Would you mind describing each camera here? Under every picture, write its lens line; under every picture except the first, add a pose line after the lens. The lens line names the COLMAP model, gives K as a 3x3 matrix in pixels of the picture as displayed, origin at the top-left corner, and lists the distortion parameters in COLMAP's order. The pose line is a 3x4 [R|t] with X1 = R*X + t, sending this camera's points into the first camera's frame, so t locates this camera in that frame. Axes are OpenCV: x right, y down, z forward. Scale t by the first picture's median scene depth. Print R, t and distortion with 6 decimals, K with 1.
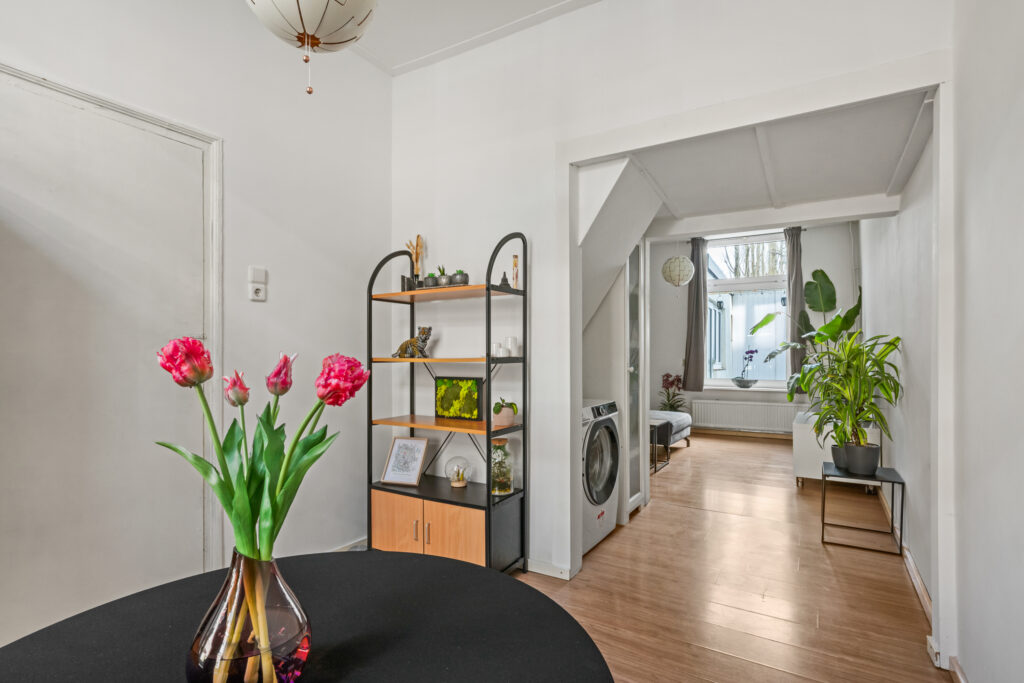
lens RADIAL K [[490.8, 0, 514.1], [0, 490.8, 353.1], [0, 0, 1]] dist [-0.000837, -0.000134]
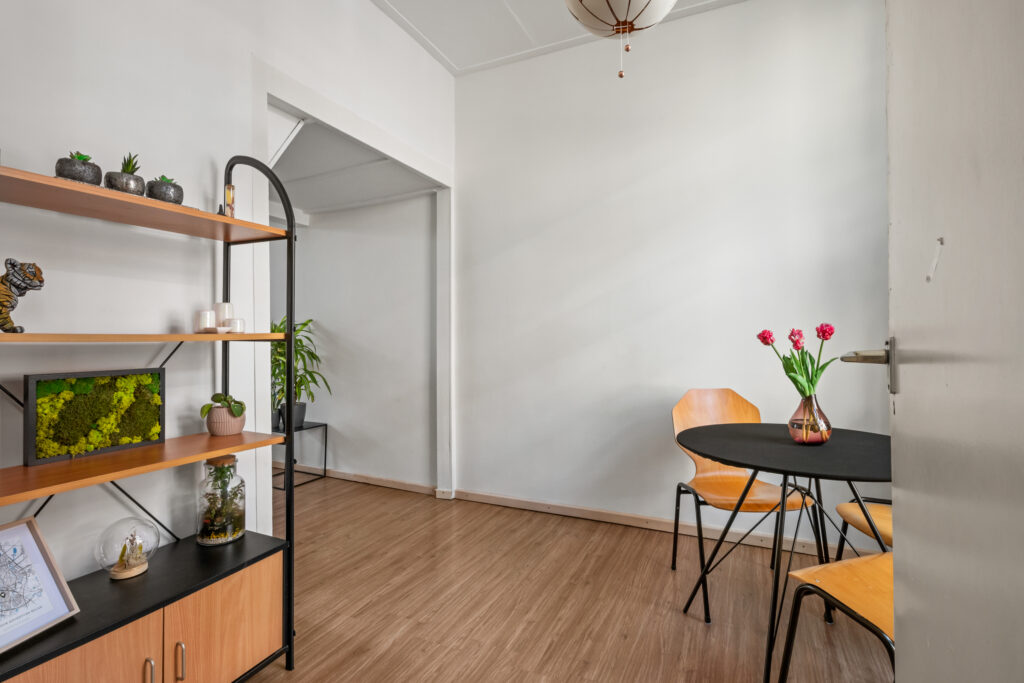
lens RADIAL K [[502.8, 0, 512.9], [0, 502.8, 328.6], [0, 0, 1]] dist [-0.000907, -0.000294]
pose [[-0.122956, 0.013393, 0.992322, -0.763027], [0.002022, 0.999910, -0.013245, 0.013872], [-0.992410, 0.000378, -0.122972, 0.712968]]
